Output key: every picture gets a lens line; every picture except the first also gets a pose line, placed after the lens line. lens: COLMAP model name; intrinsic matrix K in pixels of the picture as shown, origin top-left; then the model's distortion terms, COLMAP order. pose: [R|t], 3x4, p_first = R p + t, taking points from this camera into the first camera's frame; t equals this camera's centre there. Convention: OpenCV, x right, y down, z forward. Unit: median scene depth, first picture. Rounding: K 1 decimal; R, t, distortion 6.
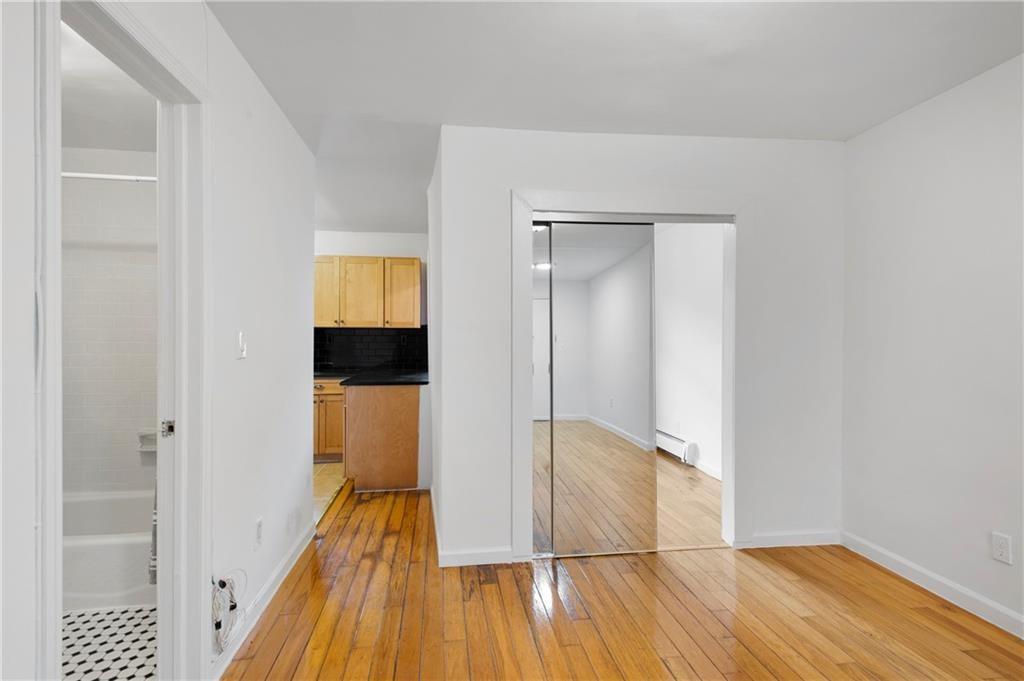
lens RADIAL K [[479.0, 0, 508.3], [0, 479.0, 337.2], [0, 0, 1]] dist [0.007345, -0.000730]
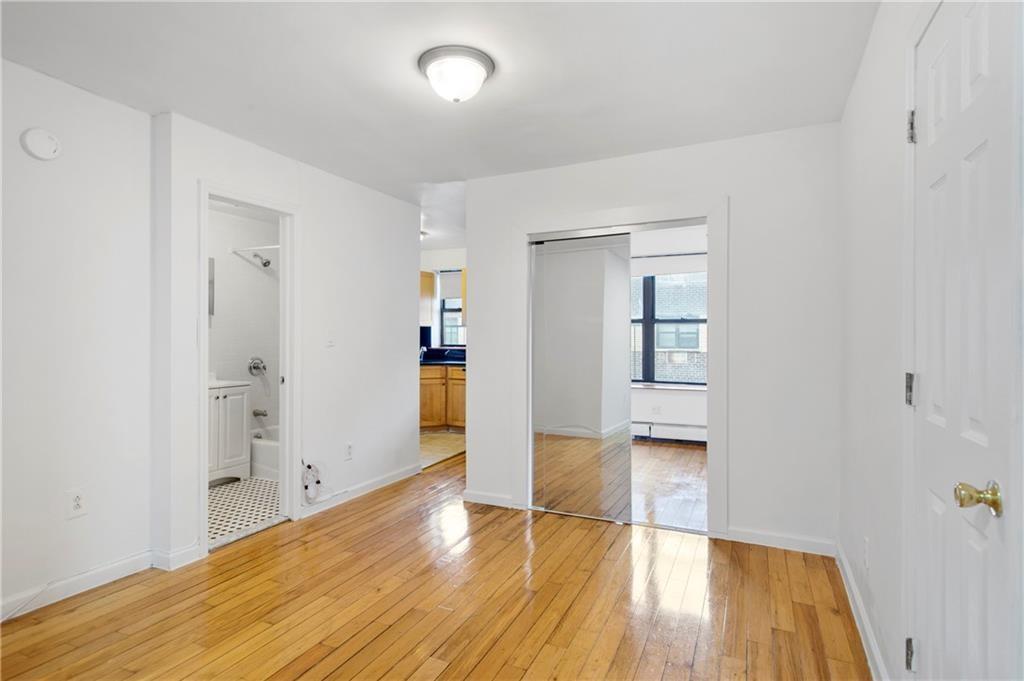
lens RADIAL K [[538.9, 0, 511.7], [0, 538.9, 325.9], [0, 0, 1]] dist [0.002709, 0.000651]
pose [[0.842865, -0.010085, -0.538030, 0.742397], [0.003255, 0.999902, -0.013644, -0.001301], [0.538115, 0.009749, 0.842815, -0.215267]]
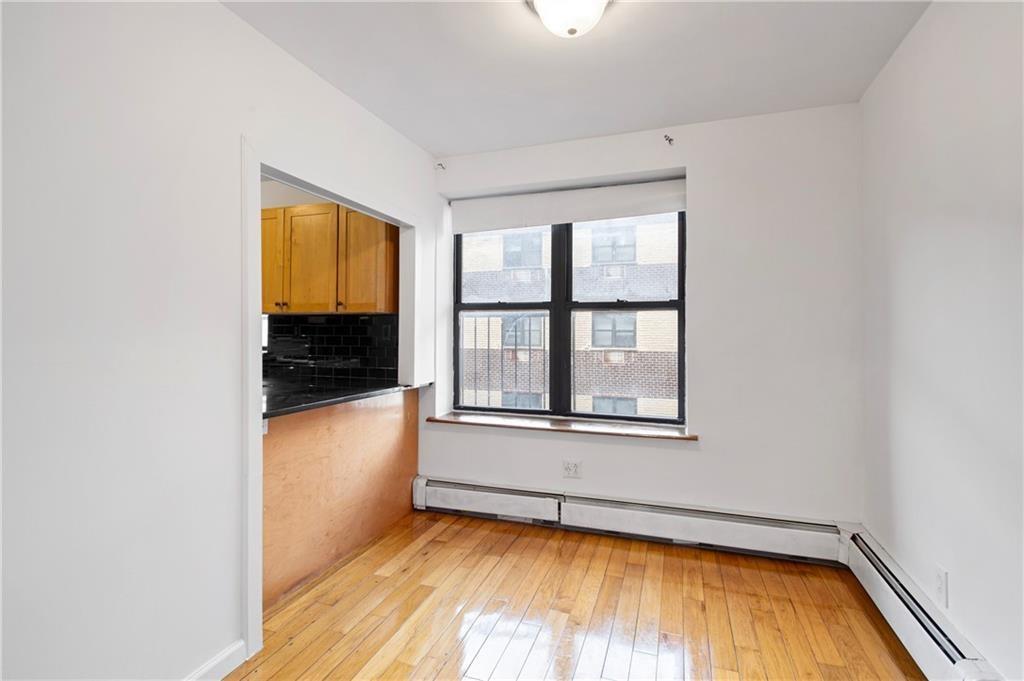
lens RADIAL K [[479.1, 0, 514.1], [0, 479.1, 325.8], [0, 0, 1]] dist [0.000575, -0.000196]
pose [[0.888996, -0.007357, -0.457856, 0.422821], [0.001492, 0.999912, -0.013170, 0.010999], [0.457913, 0.011024, 0.888929, 0.965676]]
